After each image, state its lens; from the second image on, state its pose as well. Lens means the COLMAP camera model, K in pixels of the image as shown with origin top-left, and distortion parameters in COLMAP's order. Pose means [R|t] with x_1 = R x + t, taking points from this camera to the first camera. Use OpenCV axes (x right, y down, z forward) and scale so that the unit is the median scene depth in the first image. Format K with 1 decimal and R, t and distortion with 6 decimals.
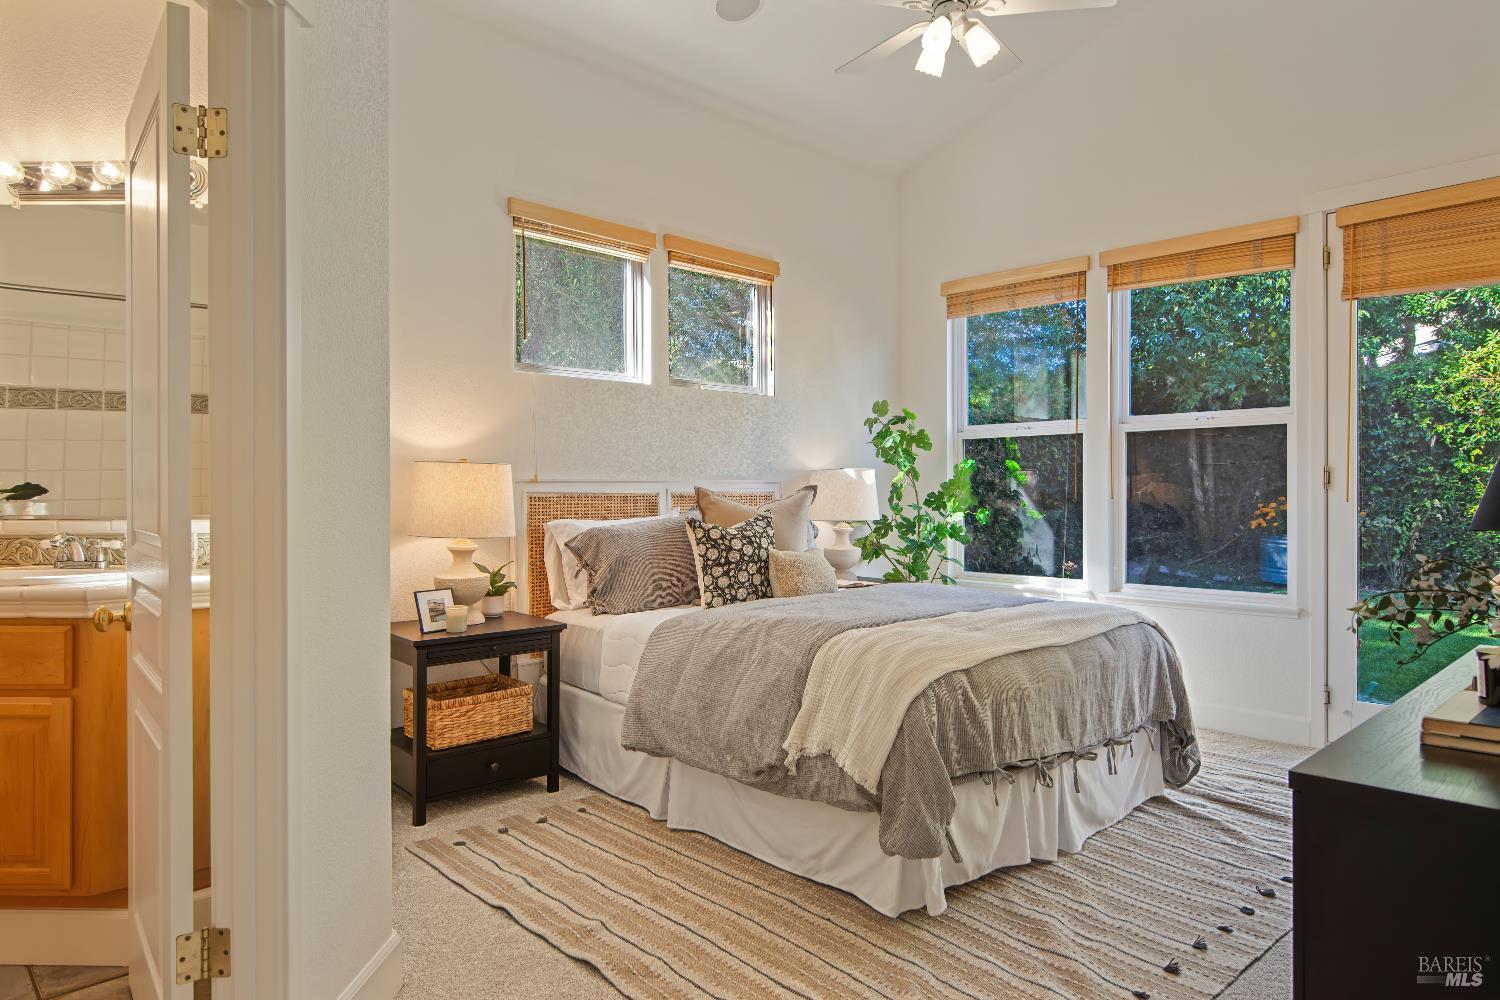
lens RADIAL K [[922.3, 0, 751.5], [0, 922.3, 493.6], [0, 0, 1]] dist [0.003826, -0.002097]
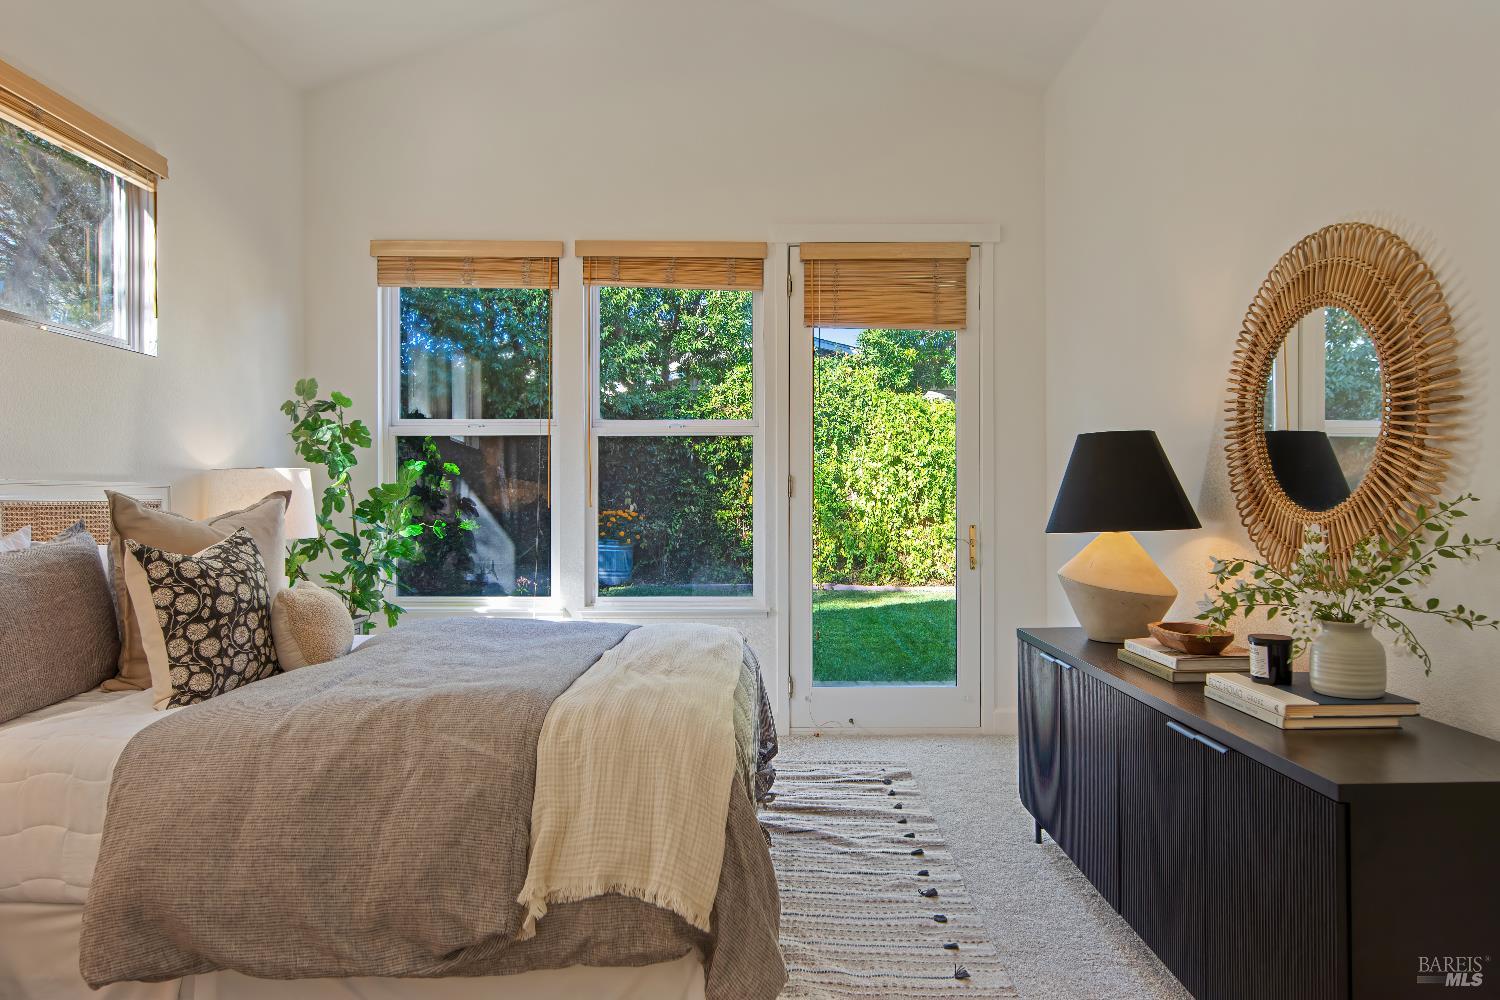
lens RADIAL K [[922.3, 0, 751.5], [0, 922.3, 493.6], [0, 0, 1]] dist [0.003826, -0.002097]
pose [[0.685618, 0.004161, 0.727949, -0.227898], [0.001570, 0.999973, -0.007195, -0.001365], [-0.727959, 0.006076, 0.685593, 0.314383]]
